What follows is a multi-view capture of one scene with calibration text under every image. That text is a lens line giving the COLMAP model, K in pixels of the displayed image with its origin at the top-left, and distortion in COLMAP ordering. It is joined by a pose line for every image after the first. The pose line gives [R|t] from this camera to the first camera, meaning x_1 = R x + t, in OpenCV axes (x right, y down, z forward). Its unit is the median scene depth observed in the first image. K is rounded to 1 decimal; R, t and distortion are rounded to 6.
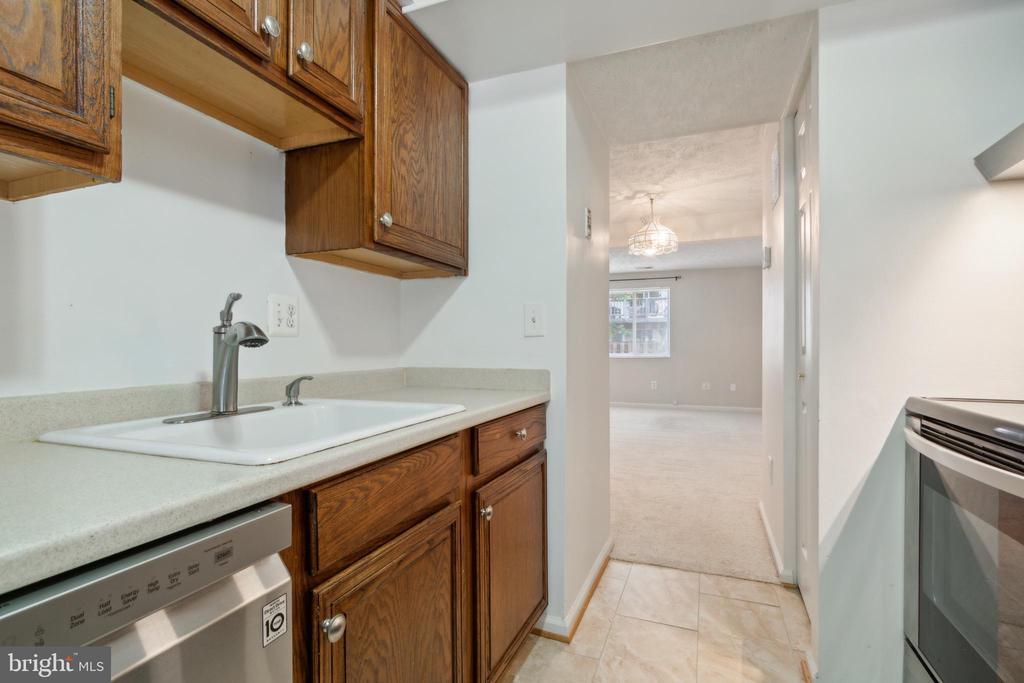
lens RADIAL K [[491.0, 0, 510.3], [0, 491.0, 346.9], [0, 0, 1]] dist [-0.002017, -0.000730]
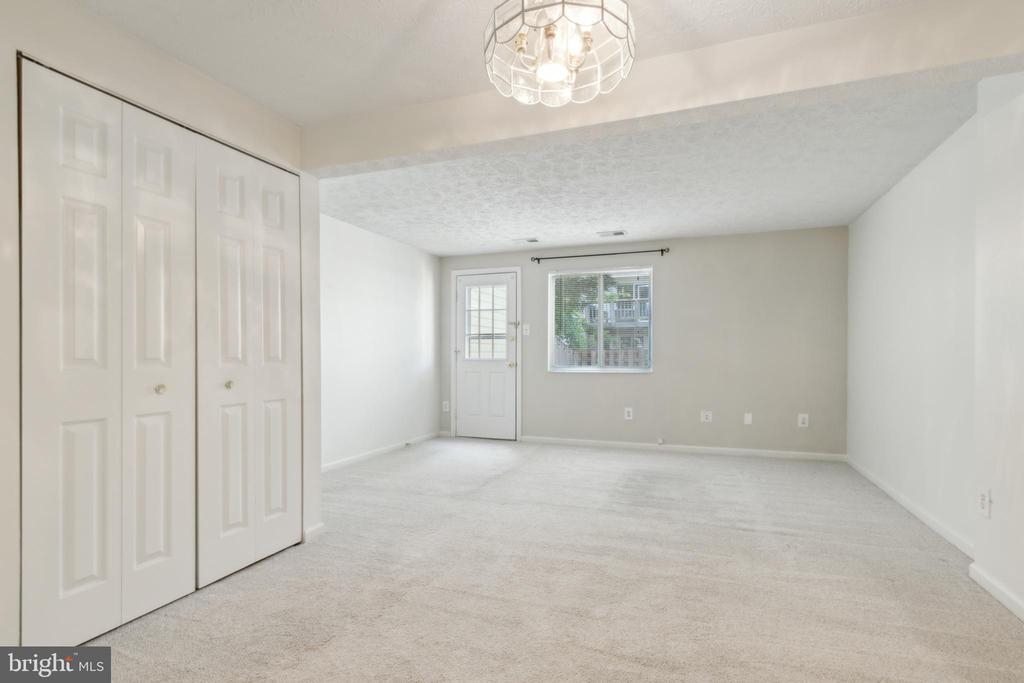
lens RADIAL K [[499.3, 0, 512.2], [0, 499.3, 357.6], [0, 0, 1]] dist [0.000490, 0.000342]
pose [[0.999895, 0.000406, 0.014502, 0.127644], [-0.000484, 0.999985, 0.005398, -0.001955], [-0.014500, -0.005404, 0.999880, 0.333114]]
